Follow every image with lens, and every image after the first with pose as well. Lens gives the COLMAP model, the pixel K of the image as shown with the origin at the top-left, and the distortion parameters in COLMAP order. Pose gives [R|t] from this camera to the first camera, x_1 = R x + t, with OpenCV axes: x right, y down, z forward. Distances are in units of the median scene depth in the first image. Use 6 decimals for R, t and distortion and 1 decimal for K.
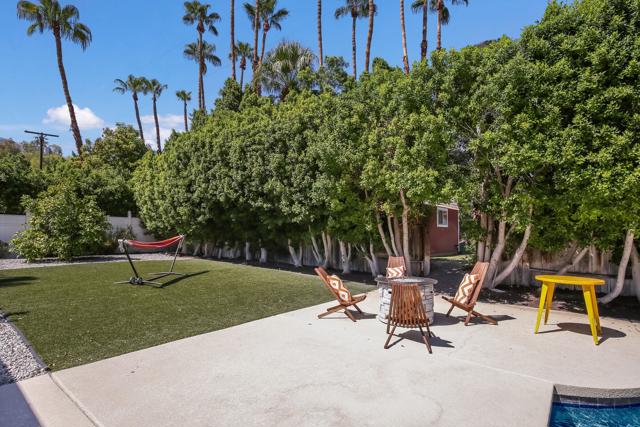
lens RADIAL K [[317.9, 0, 323.2], [0, 317.9, 224.6], [0, 0, 1]] dist [-0.015643, 0.002245]
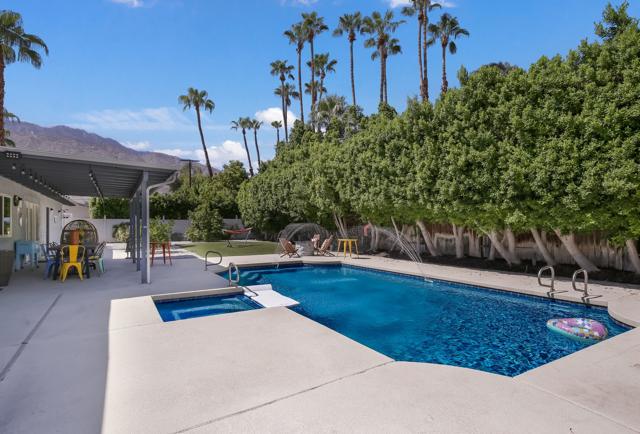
lens RADIAL K [[341.2, 0, 318.3], [0, 341.2, 222.1], [0, 0, 1]] dist [0.014349, 0.001424]
pose [[0.933540, -0.023383, -0.357709, 0.902898], [0.026357, 0.999647, 0.003440, -0.001160], [0.357502, -0.012639, 0.933827, -1.113218]]
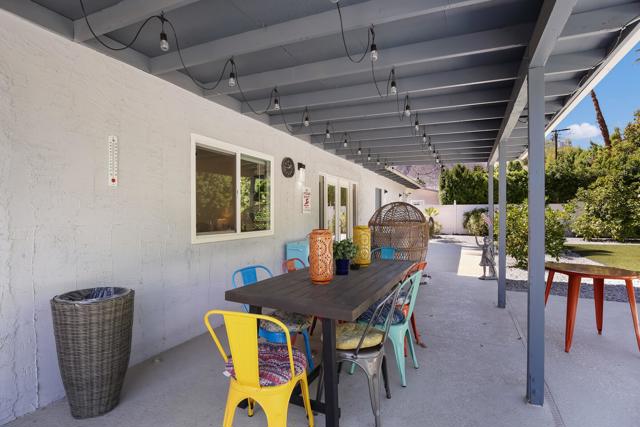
lens RADIAL K [[317.9, 0, 321.9], [0, 317.9, 215.9], [0, 0, 1]] dist [-0.015643, 0.002245]
pose [[0.231014, -0.011858, -0.972878, 0.059495], [0.028041, 0.999592, -0.005526, -0.002743], [0.972546, -0.026004, 0.231252, -0.418279]]
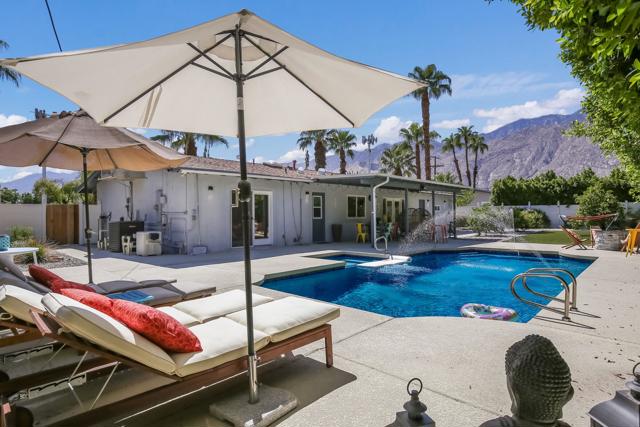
lens RADIAL K [[368.6, 0, 320.1], [0, 368.6, 212.9], [0, 0, 1]] dist [-0.019145, 0.003738]
pose [[-0.076055, -0.023156, -0.996835, 1.800525], [0.027543, 0.999300, -0.025314, 0.042787], [0.996723, -0.029381, -0.075364, -0.482293]]
